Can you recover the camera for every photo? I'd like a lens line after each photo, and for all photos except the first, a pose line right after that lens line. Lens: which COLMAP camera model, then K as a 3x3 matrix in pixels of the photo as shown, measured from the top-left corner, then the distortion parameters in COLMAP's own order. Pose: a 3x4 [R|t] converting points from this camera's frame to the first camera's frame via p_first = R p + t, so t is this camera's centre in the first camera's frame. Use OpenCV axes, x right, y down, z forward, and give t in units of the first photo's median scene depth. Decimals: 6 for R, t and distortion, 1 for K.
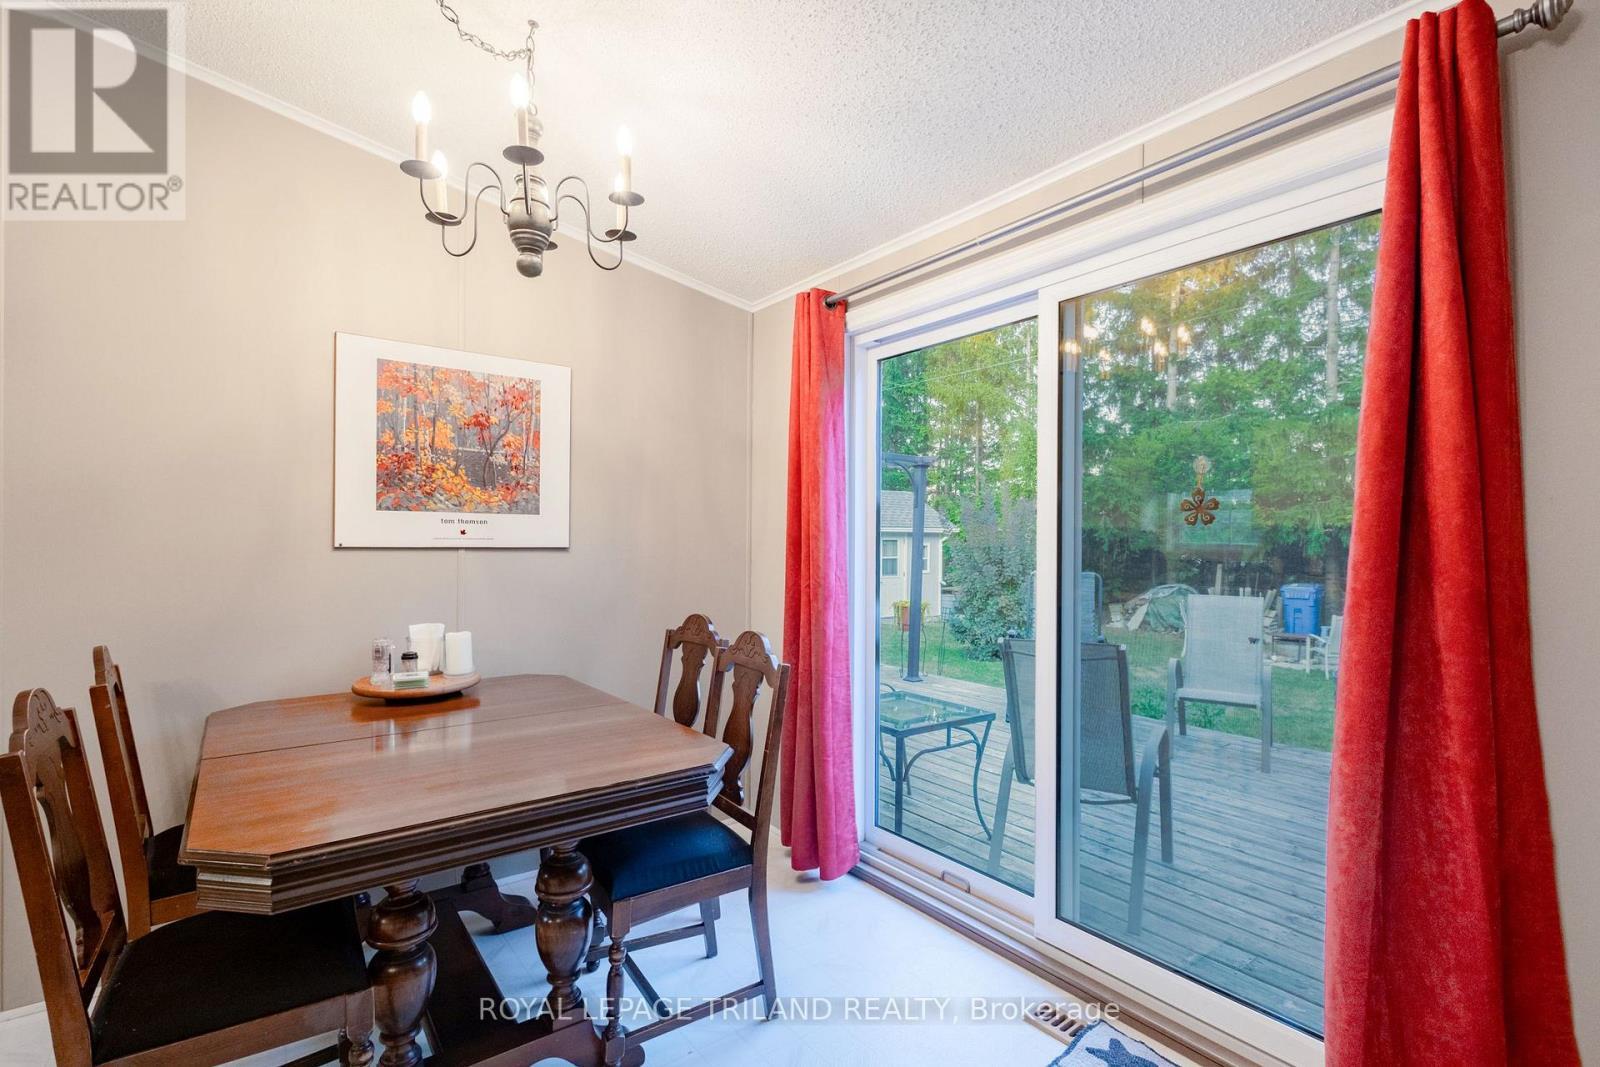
lens RADIAL K [[729.4, 0, 799.0], [0, 729.4, 534.8], [0, 0, 1]] dist [0.009573, 0.000624]
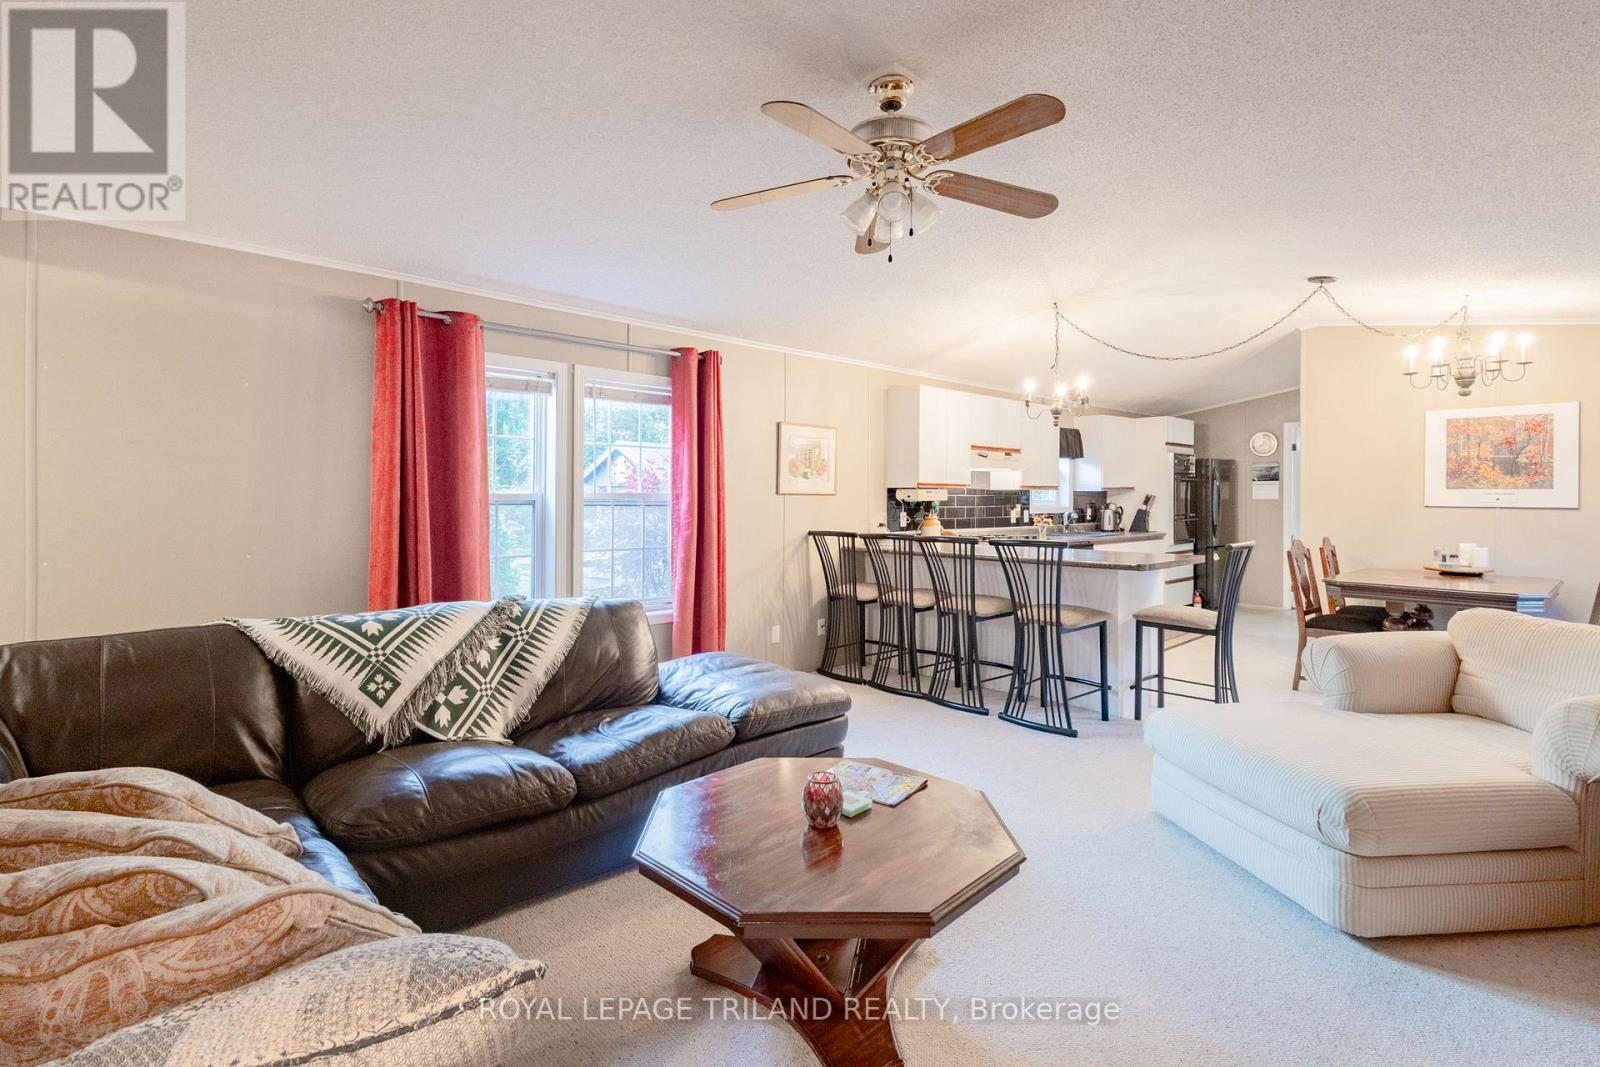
lens RADIAL K [[729.4, 0, 811.5], [0, 729.4, 501.6], [0, 0, 1]] dist [0.009573, 0.000624]
pose [[0.111272, 0.002327, -0.993787, 1.250309], [0.004658, 0.999985, 0.002863, -0.010345], [0.993779, -0.004947, 0.111260, -1.009845]]
